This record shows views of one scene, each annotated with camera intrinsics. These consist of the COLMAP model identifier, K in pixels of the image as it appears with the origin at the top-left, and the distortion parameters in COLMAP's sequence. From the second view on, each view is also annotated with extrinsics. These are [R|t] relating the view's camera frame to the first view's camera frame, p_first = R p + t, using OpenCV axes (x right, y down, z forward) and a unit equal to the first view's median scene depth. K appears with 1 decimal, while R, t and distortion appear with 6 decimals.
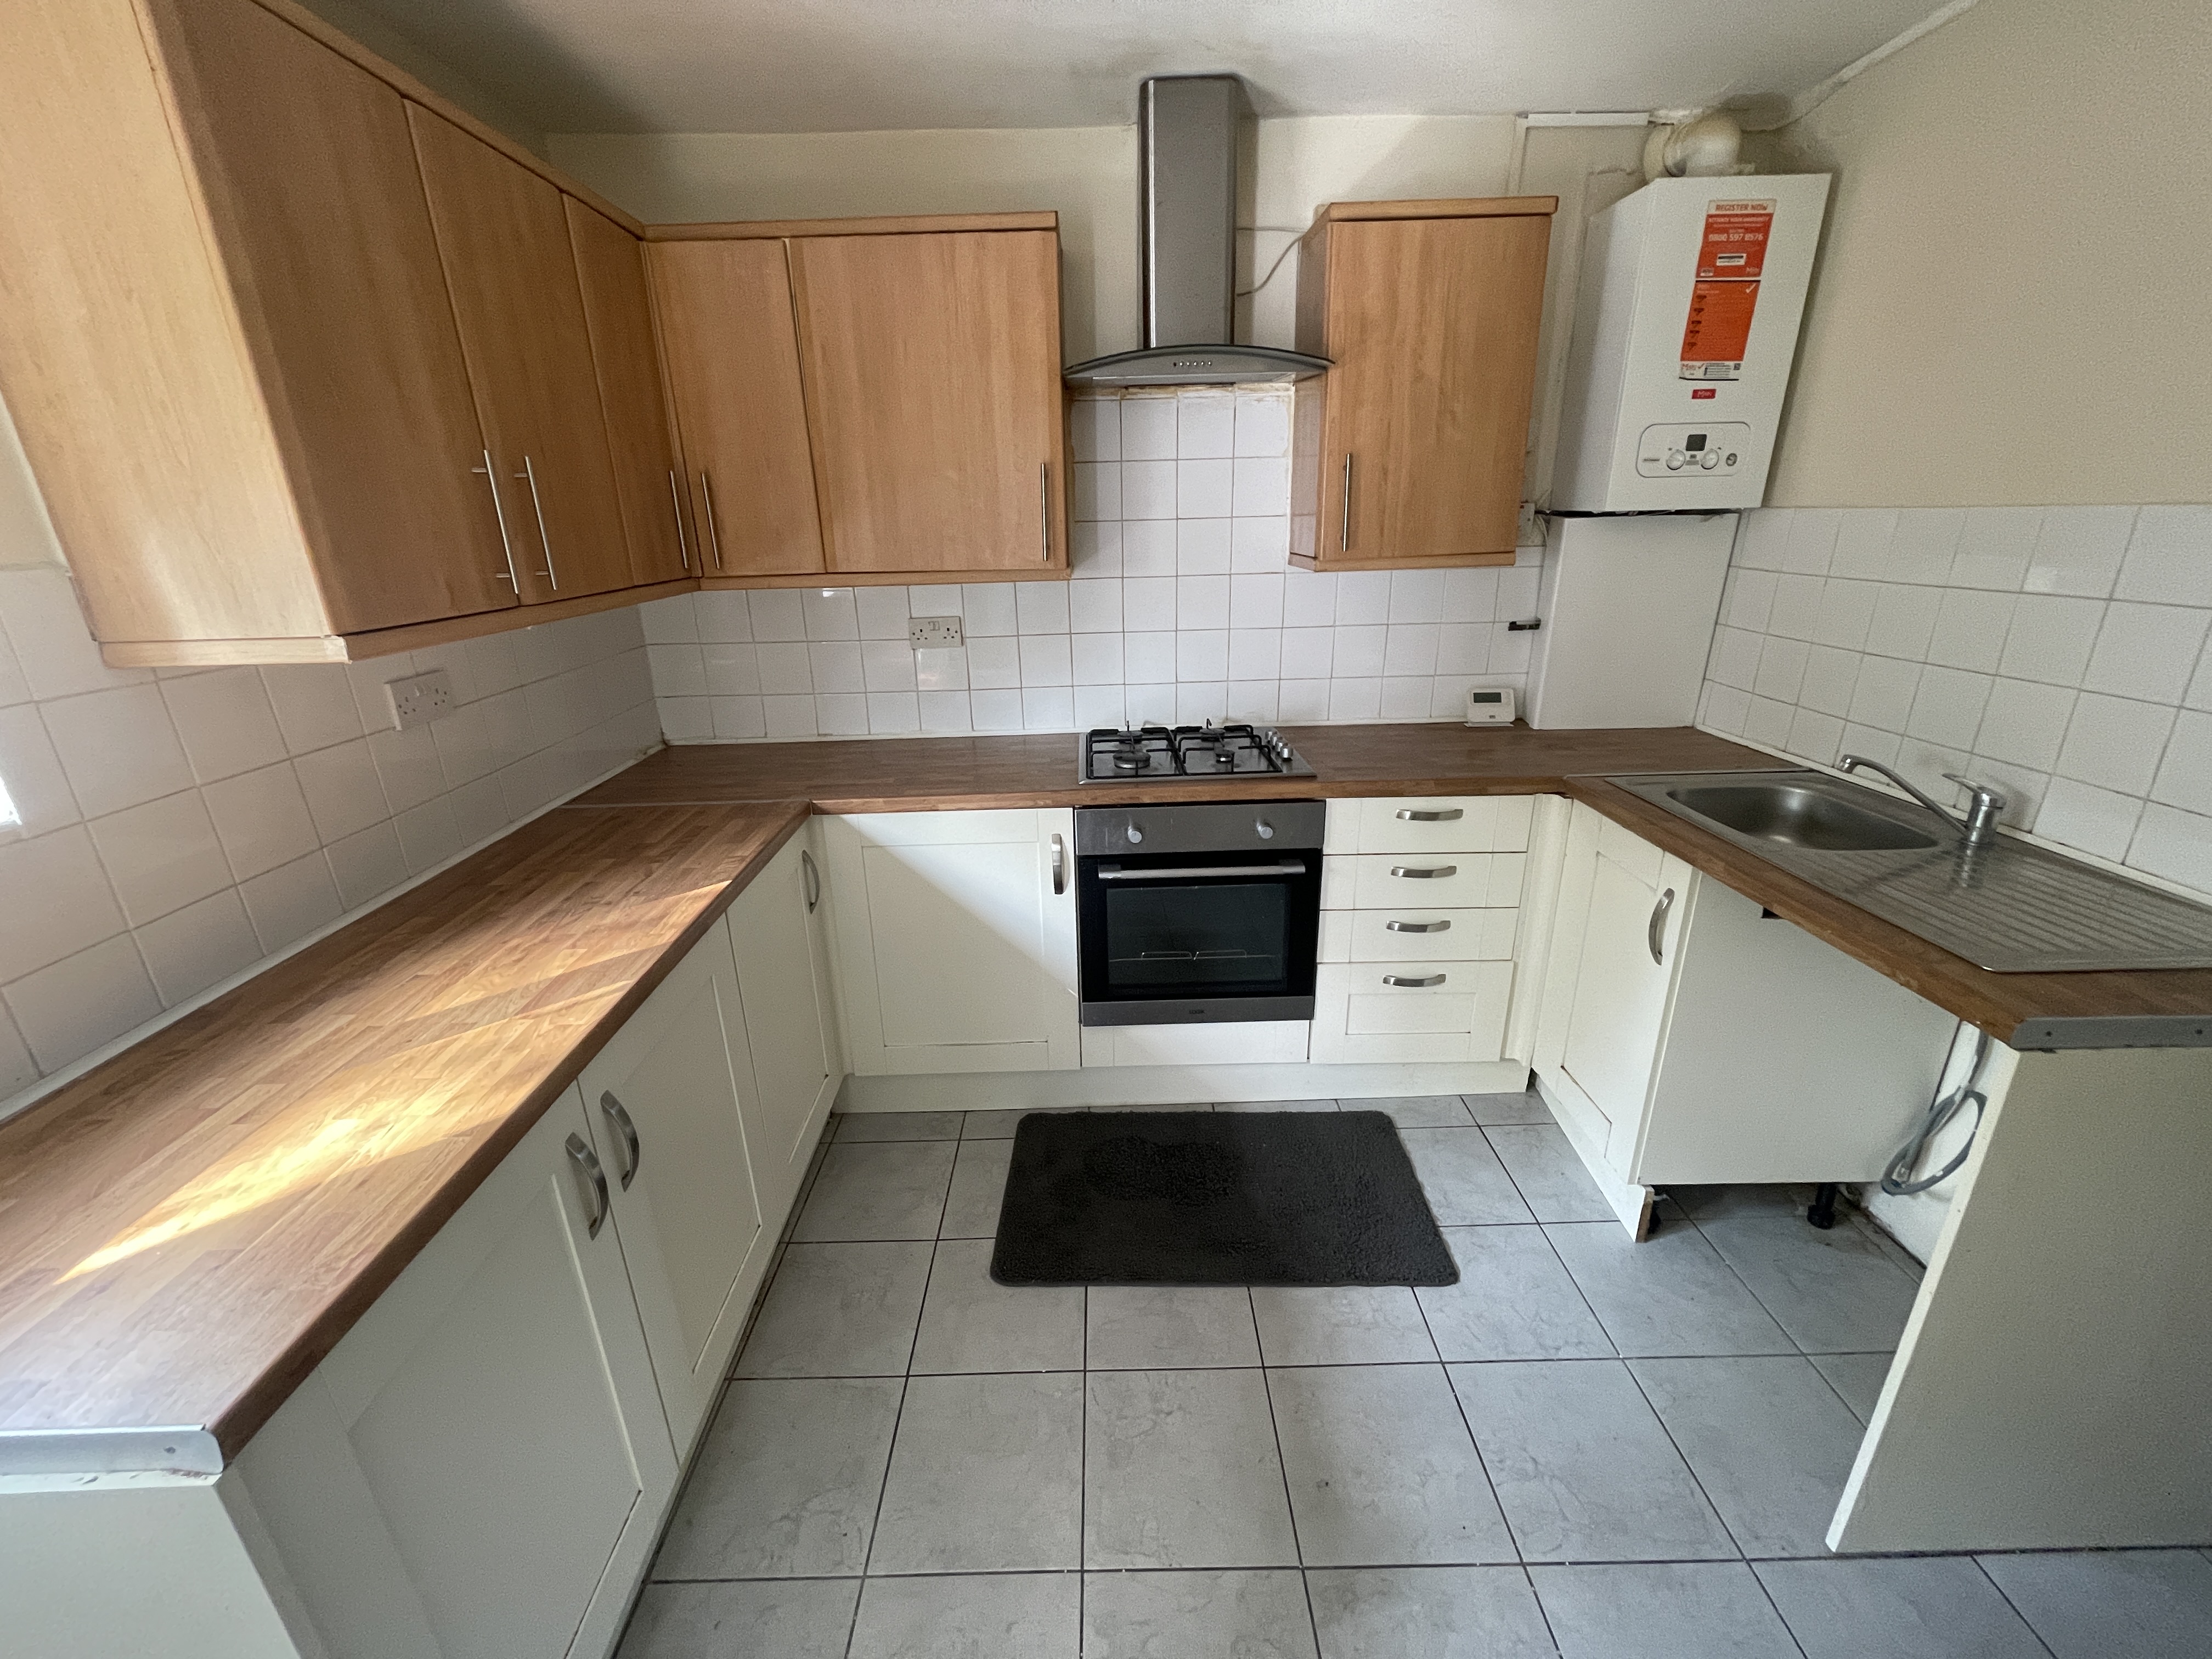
lens RADIAL K [[884.6, 0, 1098.9], [0, 884.6, 825.8], [0, 0, 1]] dist [-0.009114, 0.000052]
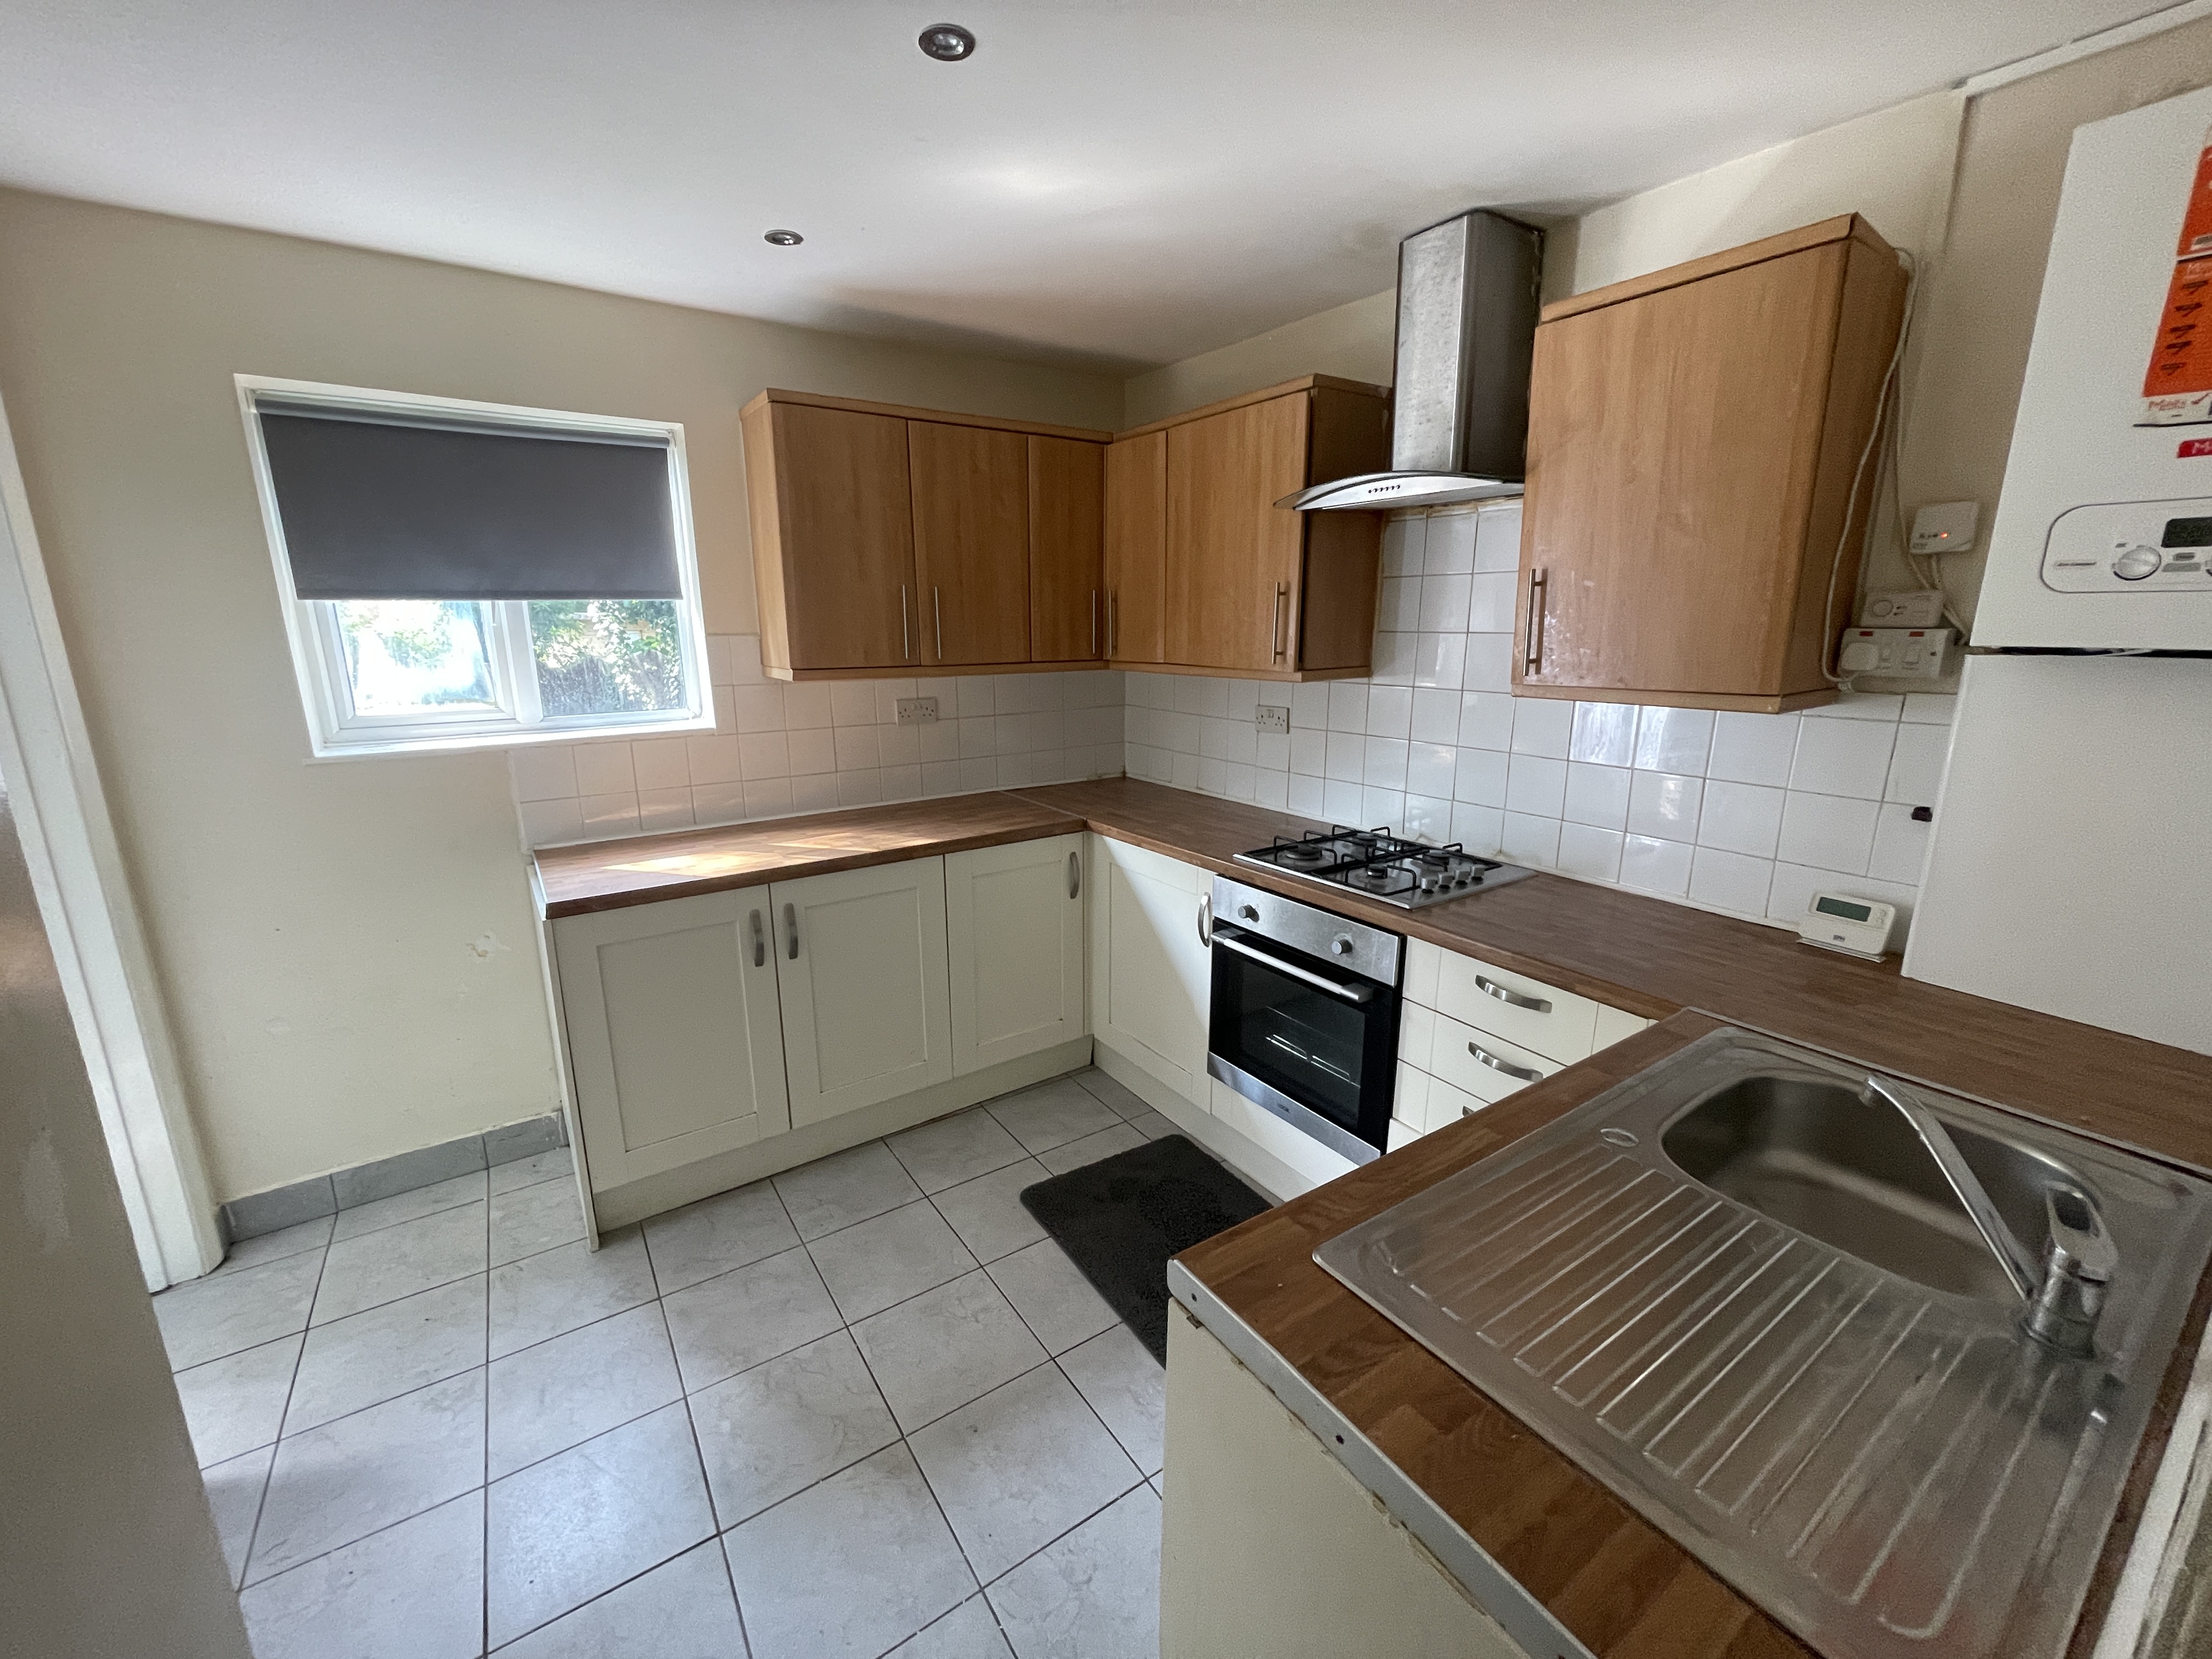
lens RADIAL K [[897.5, 0, 1106.0], [0, 897.5, 829.5], [0, 0, 1]] dist [-0.001950, -0.003752]
pose [[0.550959, 0.212691, -0.806974, 0.806746], [-0.288963, 0.955781, 0.054623, -0.095436], [0.782908, 0.203091, 0.588055, 0.187118]]
